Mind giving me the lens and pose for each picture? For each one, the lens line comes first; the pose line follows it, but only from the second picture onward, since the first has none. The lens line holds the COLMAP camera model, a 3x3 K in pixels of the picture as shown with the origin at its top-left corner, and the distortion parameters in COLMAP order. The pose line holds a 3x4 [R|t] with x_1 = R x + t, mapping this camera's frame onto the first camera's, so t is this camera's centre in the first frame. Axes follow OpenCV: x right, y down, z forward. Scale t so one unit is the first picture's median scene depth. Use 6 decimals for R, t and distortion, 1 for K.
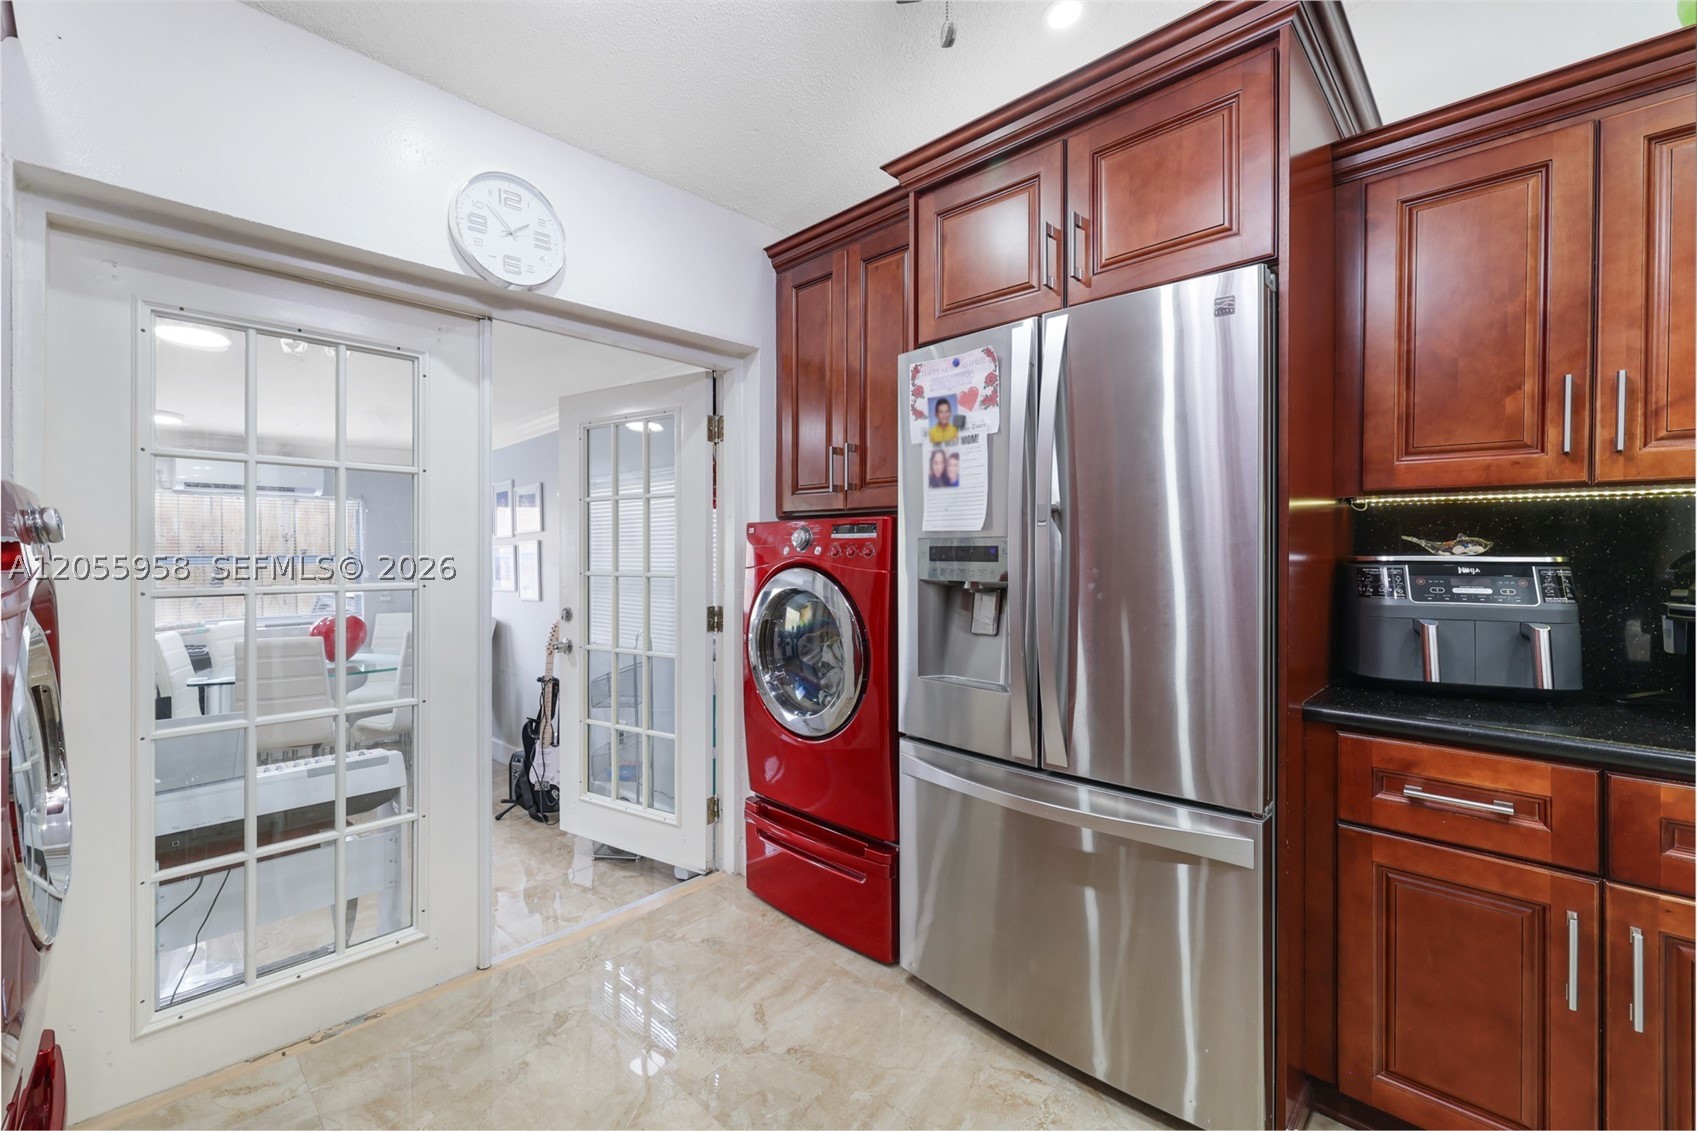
lens RADIAL K [[705.5, 0, 842.6], [0, 705.5, 558.2], [0, 0, 1]] dist [-0.007616, -0.000071]
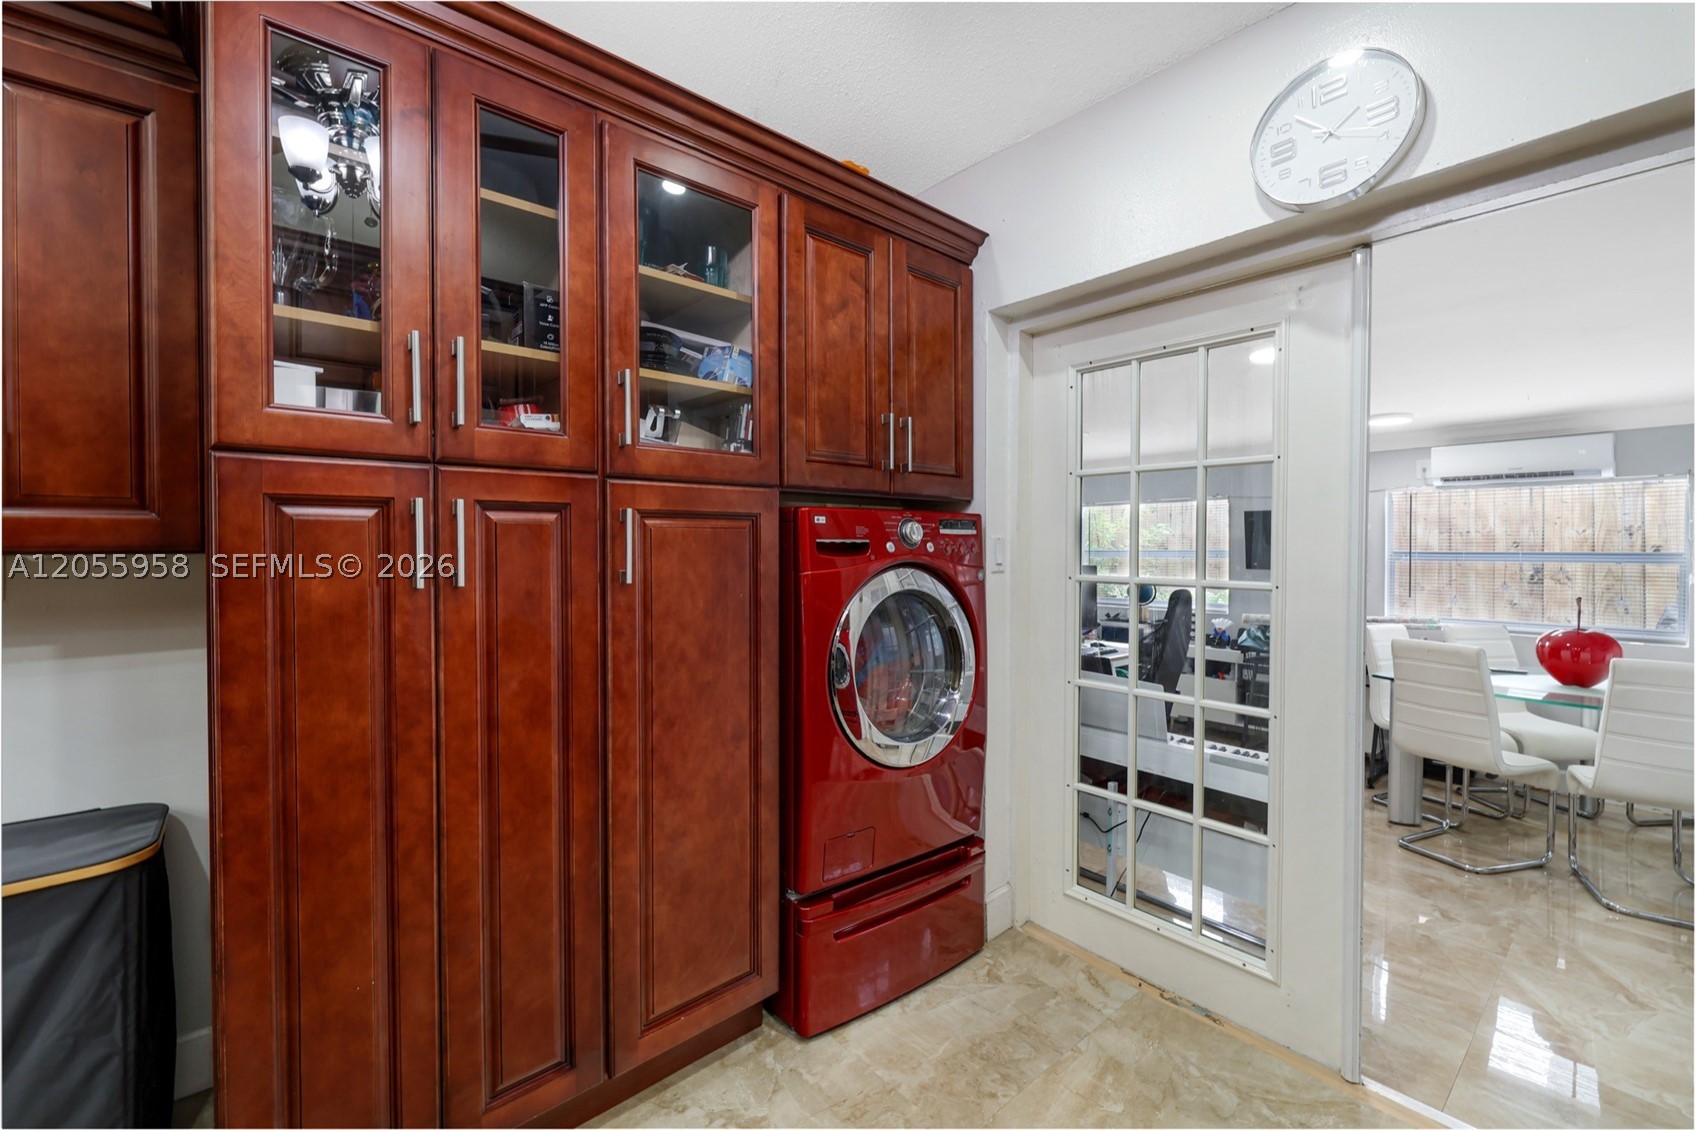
lens RADIAL K [[707.8, 0, 826.6], [0, 707.8, 556.4], [0, 0, 1]] dist [0.001342, 0.000322]
pose [[-0.103880, 0.015967, -0.994462, 0.358476], [-0.012559, 0.999770, 0.017364, -0.007873], [0.994511, 0.014293, -0.103655, 0.536455]]
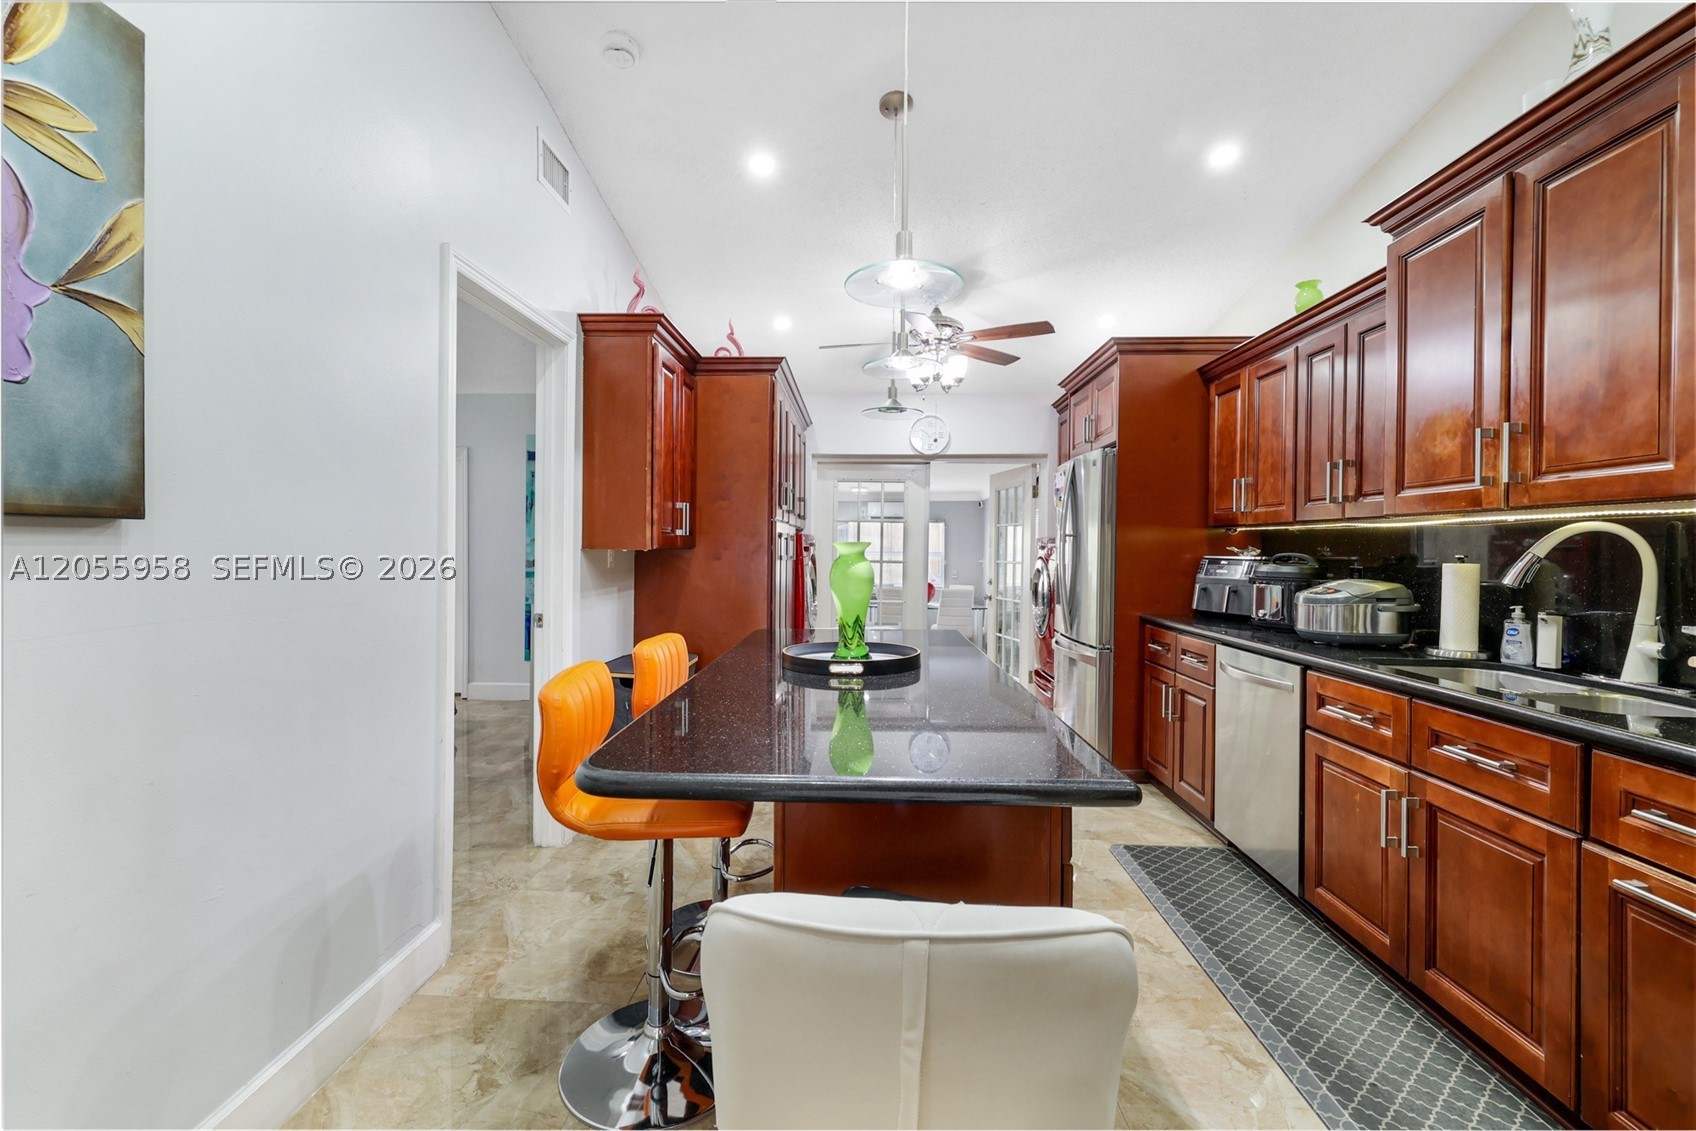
lens RADIAL K [[712.7, 0, 833.7], [0, 712.7, 553.6], [0, 0, 1]] dist [0.000526, 0.000037]
pose [[0.653512, 0.016795, -0.756730, 1.434946], [-0.022628, 0.999740, 0.002646, 0.007153], [0.756578, 0.015394, 0.653722, -1.139133]]
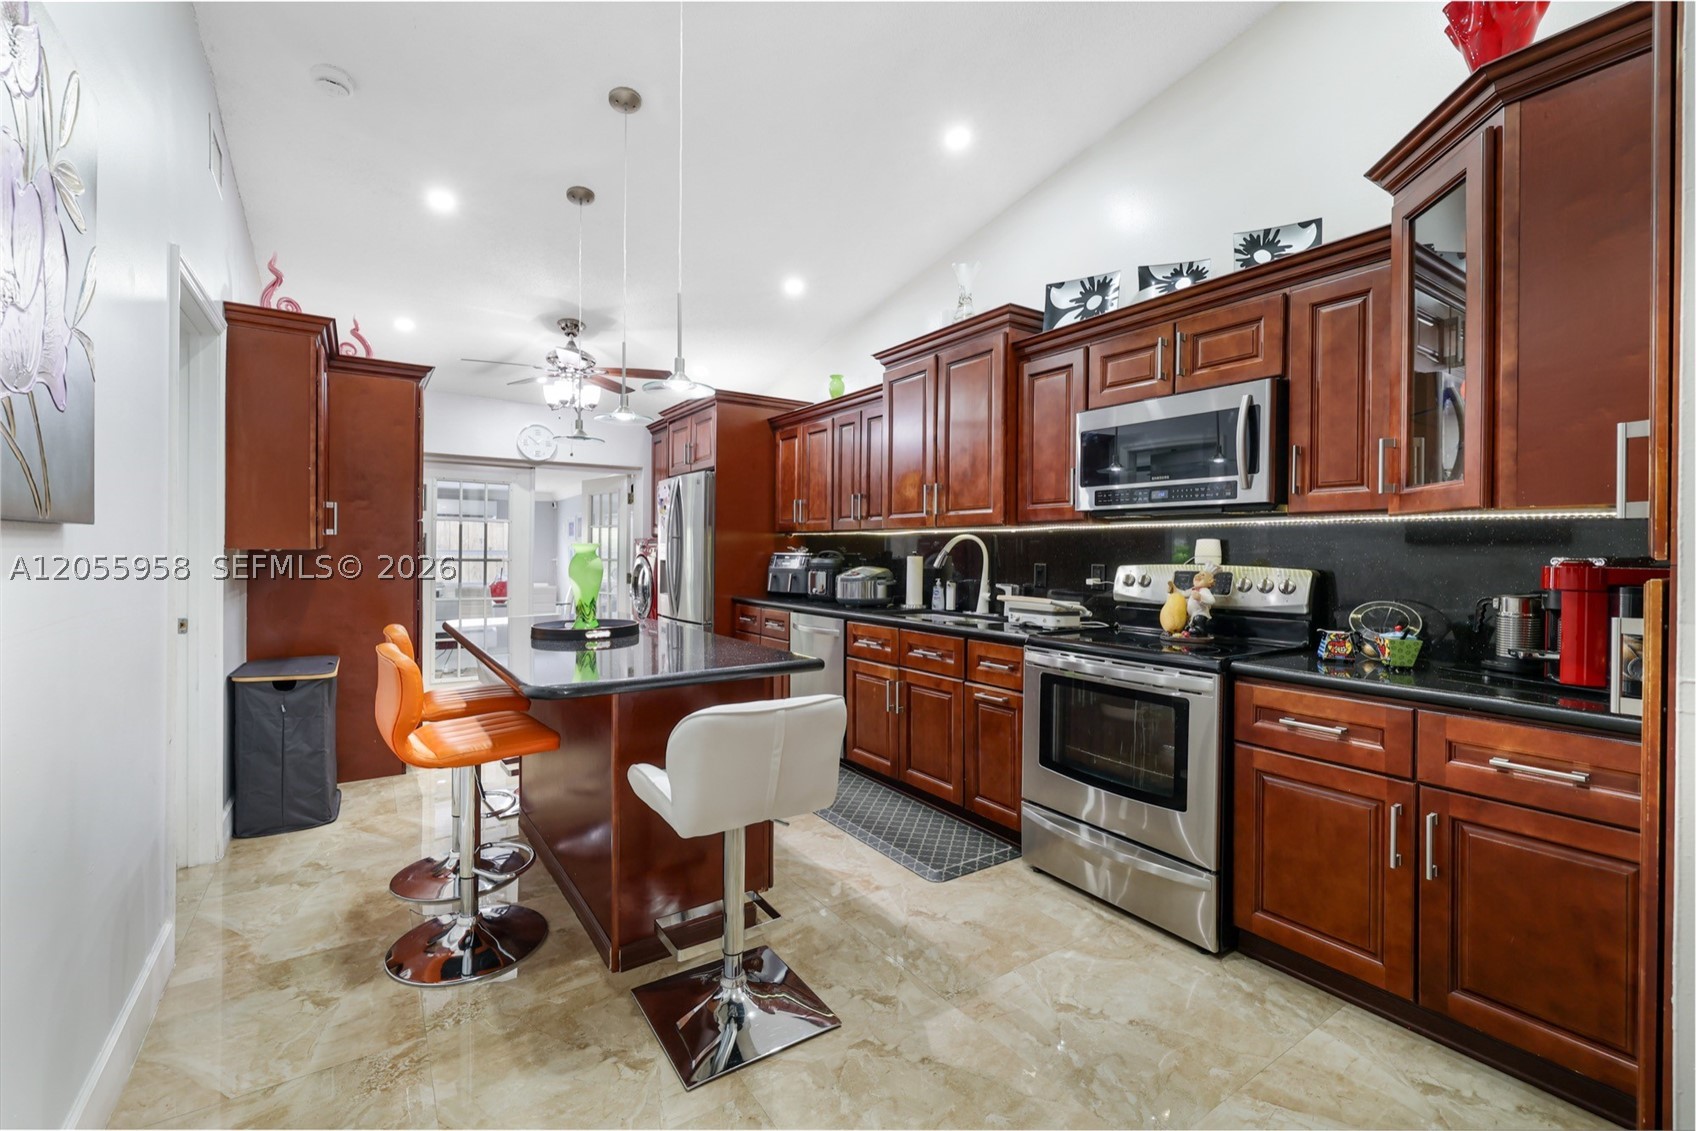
lens RADIAL K [[714.4, 0, 834.3], [0, 714.4, 554.0], [0, 0, 1]] dist [-0.000381, -0.000660]
pose [[0.976178, 0.013388, -0.216557, 1.445718], [-0.015282, 0.999858, -0.007074, 0.015426], [0.216432, 0.010215, 0.976244, -1.717272]]
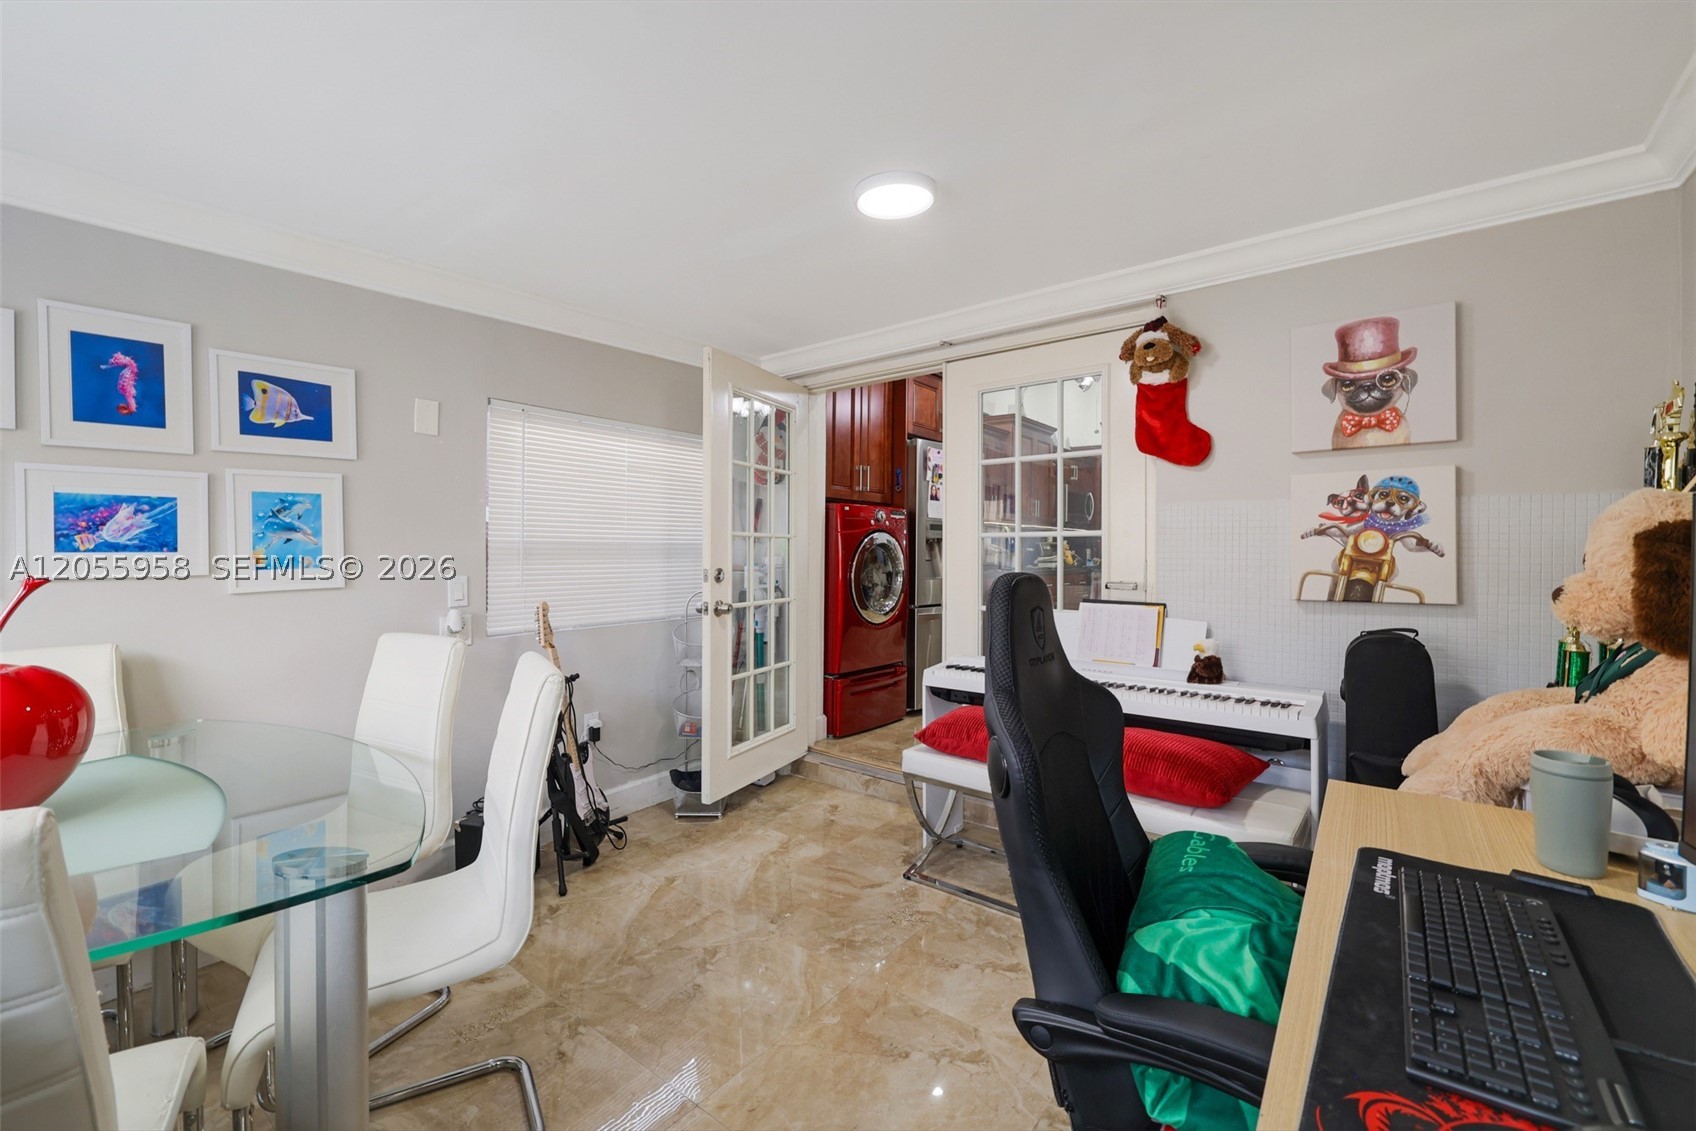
lens RADIAL K [[705.1, 0, 842.1], [0, 705.1, 558.2], [0, 0, 1]] dist [-0.007616, -0.000071]
pose [[-0.091616, -0.004980, 0.995782, -2.220867], [0.007857, 0.999953, 0.005724, 0.084079], [-0.995763, 0.008348, -0.091573, 1.493183]]
